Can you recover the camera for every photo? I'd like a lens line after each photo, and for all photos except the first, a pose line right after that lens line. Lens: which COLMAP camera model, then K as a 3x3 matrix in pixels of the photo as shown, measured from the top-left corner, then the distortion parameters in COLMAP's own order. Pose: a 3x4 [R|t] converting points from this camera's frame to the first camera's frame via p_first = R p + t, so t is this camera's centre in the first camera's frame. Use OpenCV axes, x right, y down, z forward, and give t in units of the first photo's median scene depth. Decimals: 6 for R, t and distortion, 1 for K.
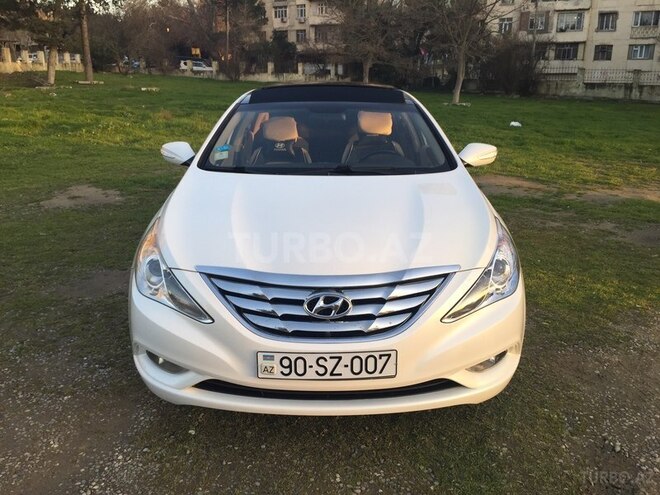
lens RADIAL K [[574.8, 0, 331.3], [0, 574.8, 248.1], [0, 0, 1]] dist [0.069424, -0.097742]
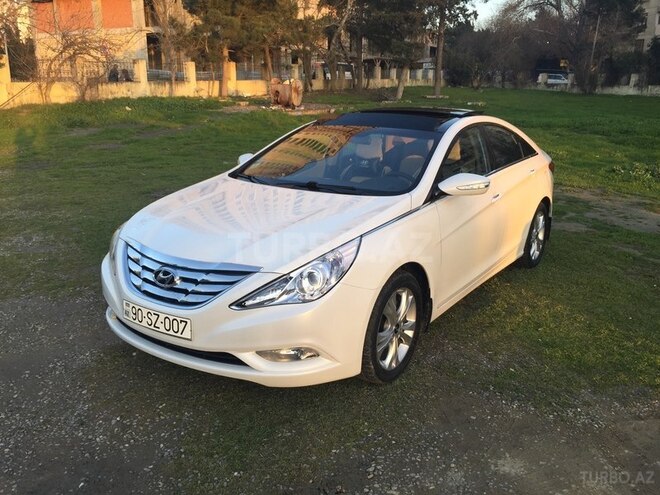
lens RADIAL K [[574.8, 0, 327.8], [0, 574.8, 245.9], [0, 0, 1]] dist [0.069424, -0.097742]
pose [[0.816249, 0.150099, -0.557860, 0.509424], [-0.162953, 0.986266, 0.026937, -0.035342], [0.554241, 0.068918, 0.829498, 0.033880]]
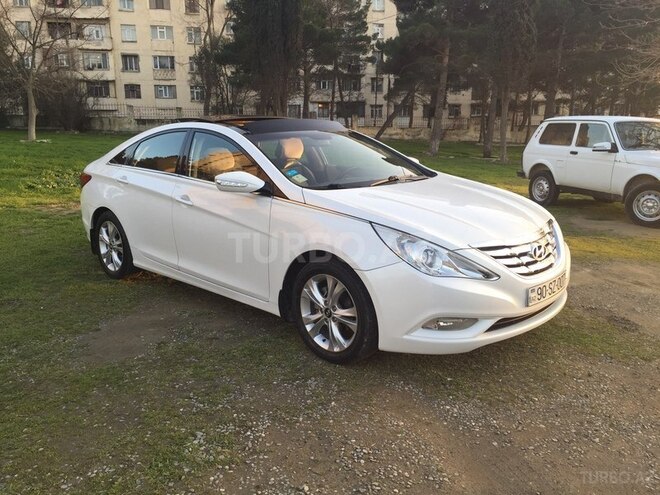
lens RADIAL K [[574.8, 0, 329.9], [0, 574.8, 250.9], [0, 0, 1]] dist [0.069424, -0.097742]
pose [[0.699943, -0.167304, 0.694326, -0.716967], [0.204949, 0.978339, 0.029133, -0.030875], [-0.684160, 0.121910, 0.719071, 0.122599]]
